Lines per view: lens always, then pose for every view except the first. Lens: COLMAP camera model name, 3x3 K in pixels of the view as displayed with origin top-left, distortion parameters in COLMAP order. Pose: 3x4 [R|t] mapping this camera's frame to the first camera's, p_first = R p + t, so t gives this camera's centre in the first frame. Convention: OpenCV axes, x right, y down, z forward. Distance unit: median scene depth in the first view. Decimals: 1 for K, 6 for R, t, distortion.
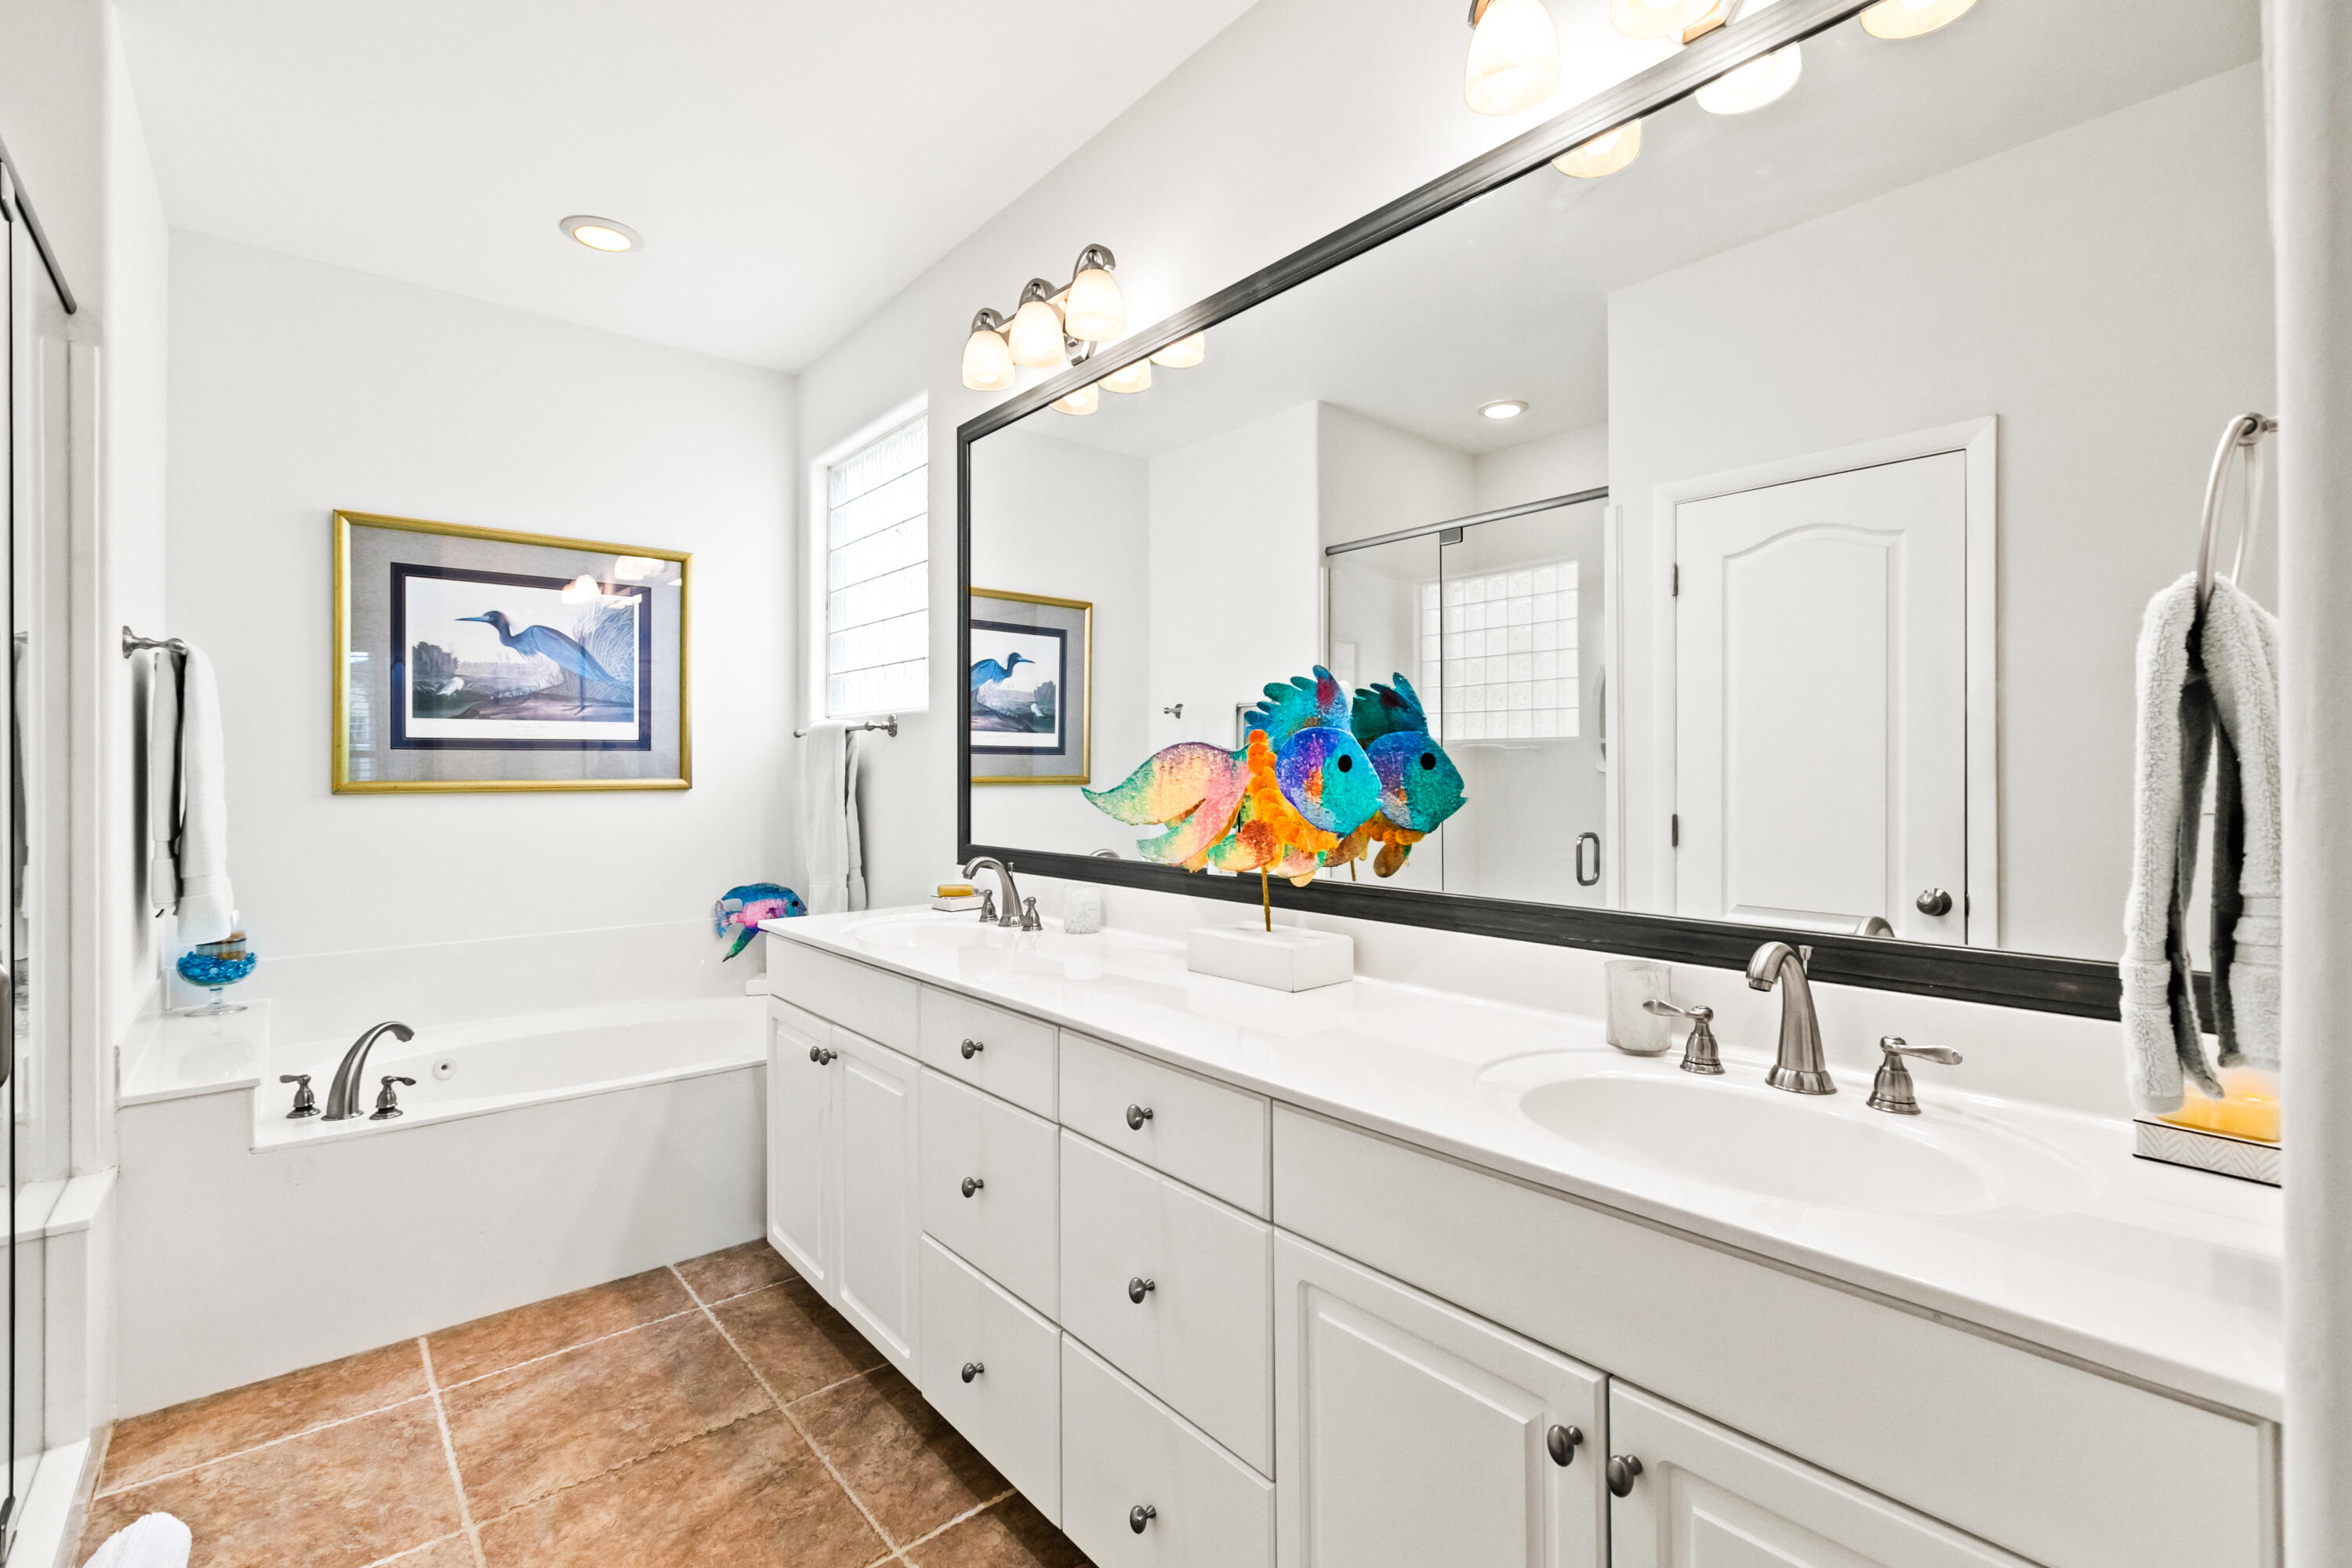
lens RADIAL K [[1053.5, 0, 1180.9], [0, 1053.5, 768.8], [0, 0, 1]] dist [0.001826, -0.000170]
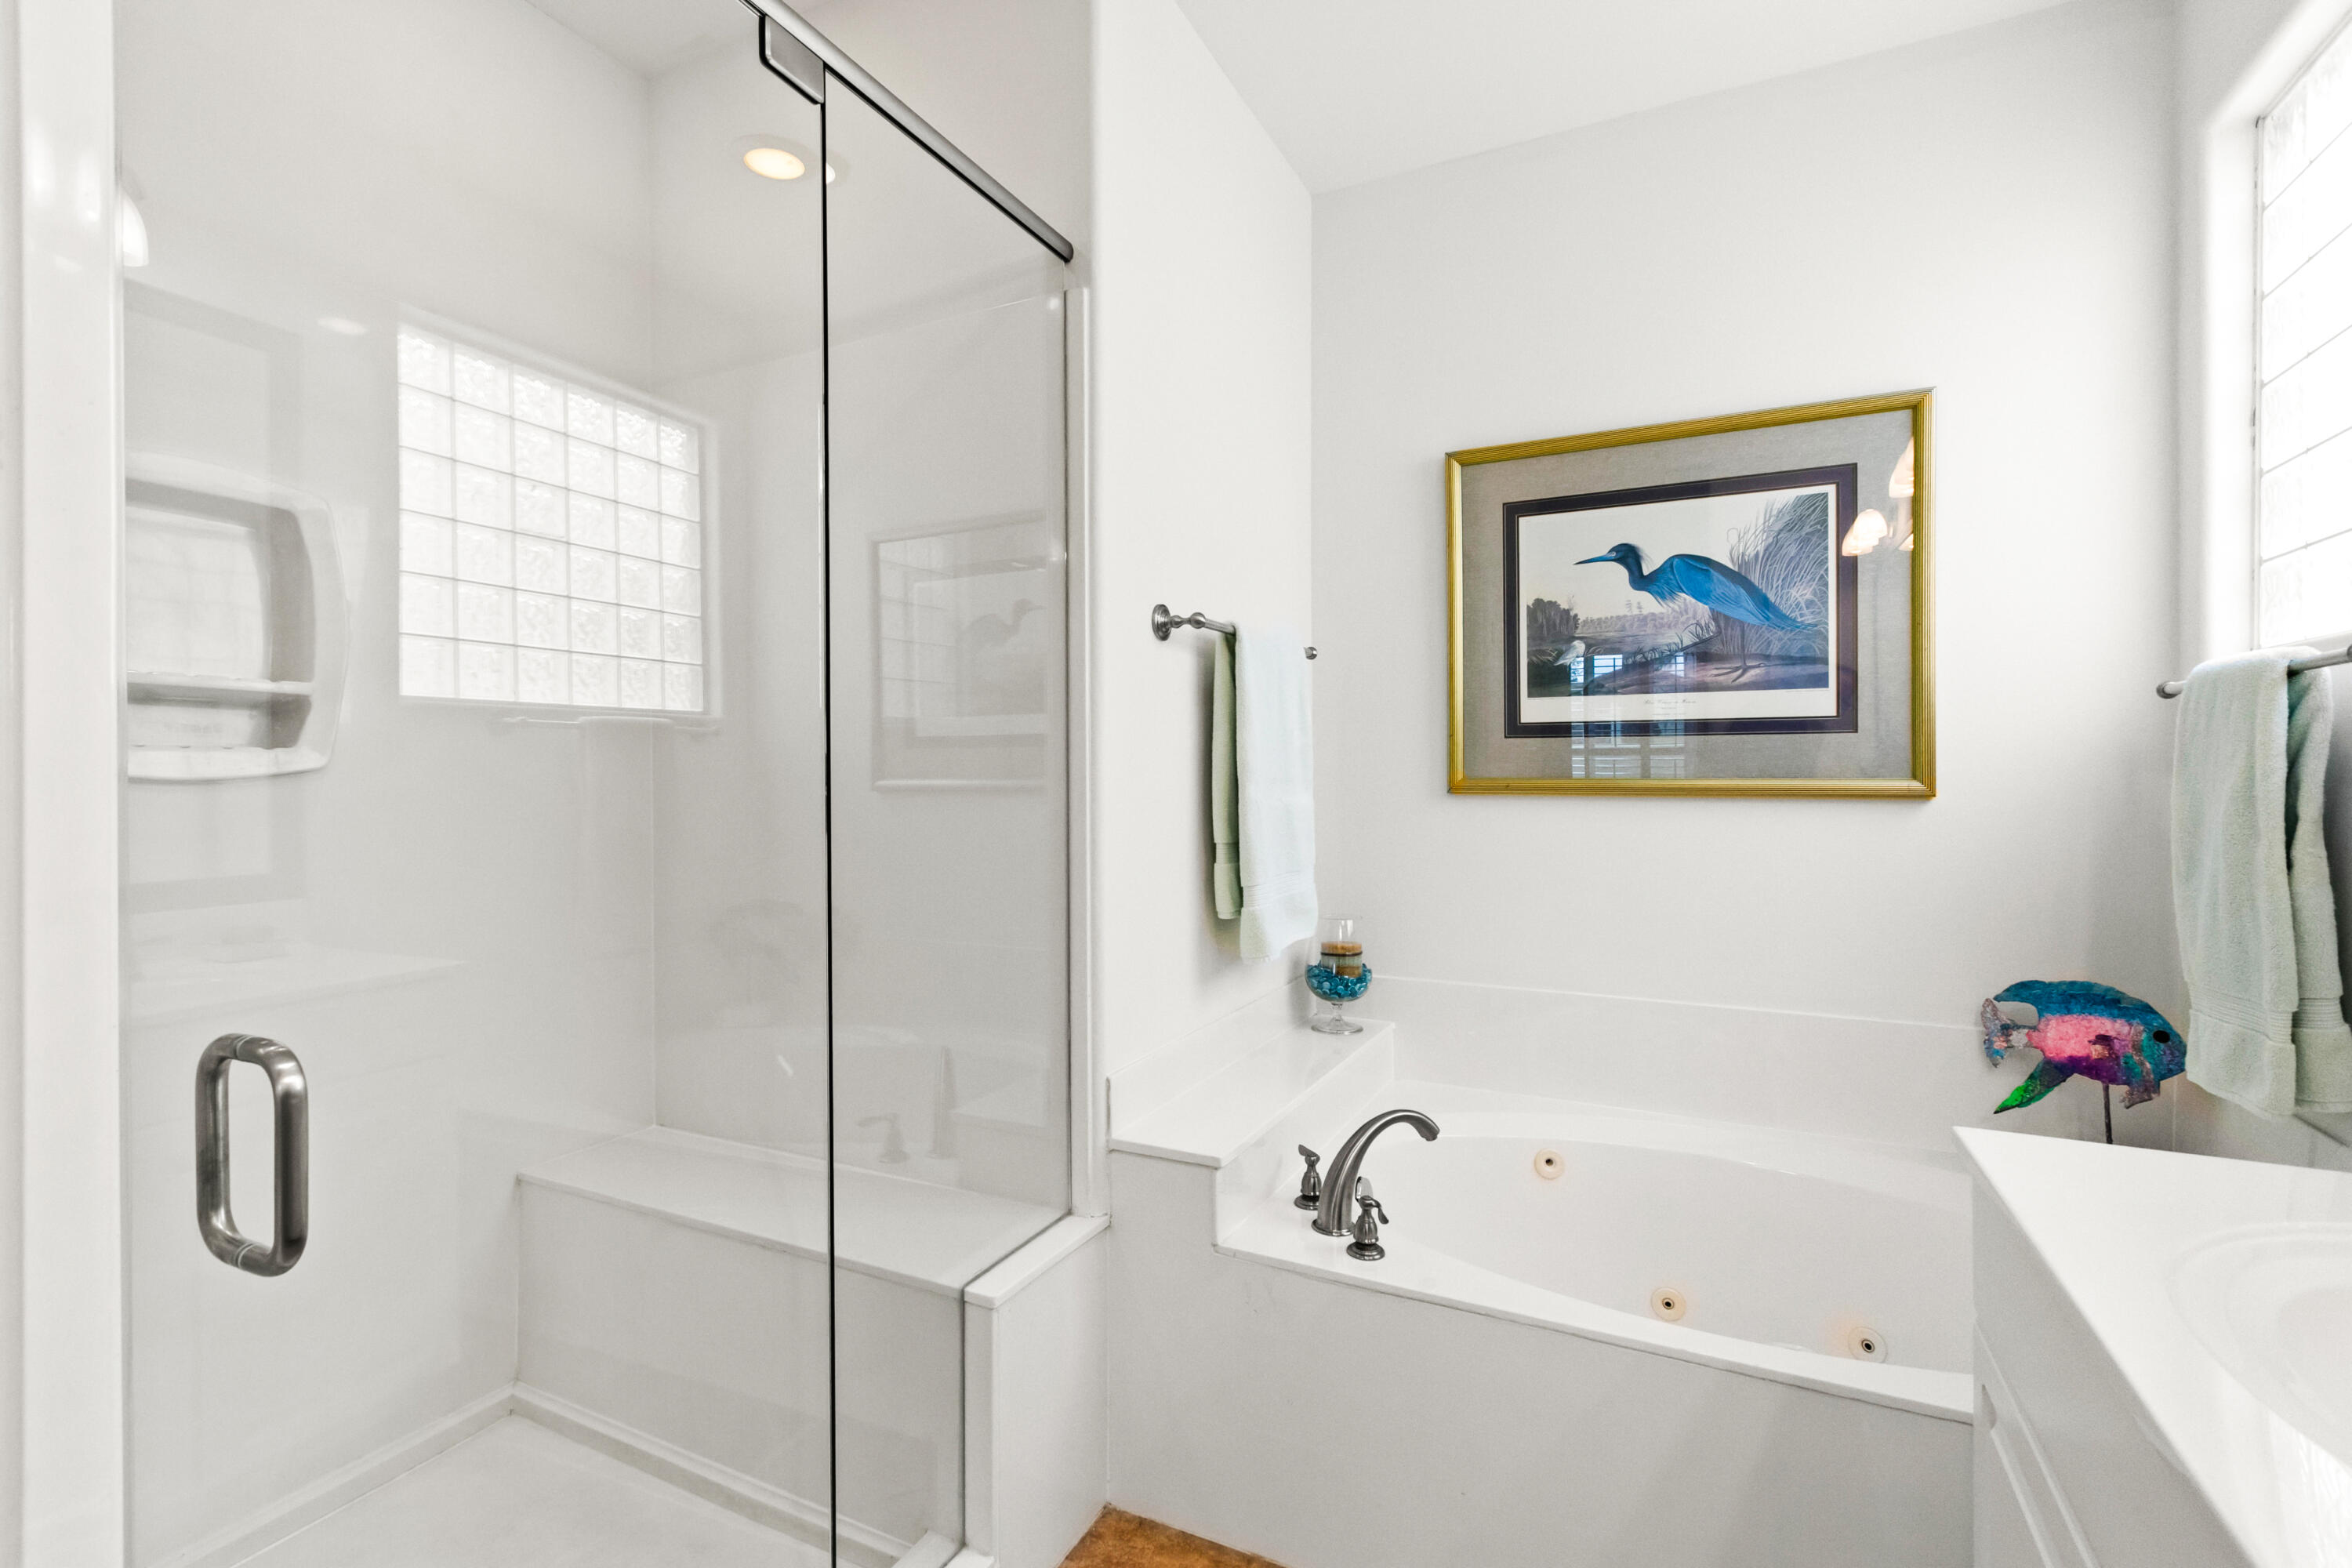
lens RADIAL K [[1053.5, 0, 1186.5], [0, 1053.5, 762.5], [0, 0, 1]] dist [0.001826, -0.000170]
pose [[0.398918, -0.000967, -0.916986, -0.107483], [0.000962, 0.999999, -0.000636, -0.000027], [0.916986, -0.000628, 0.398919, 0.431812]]
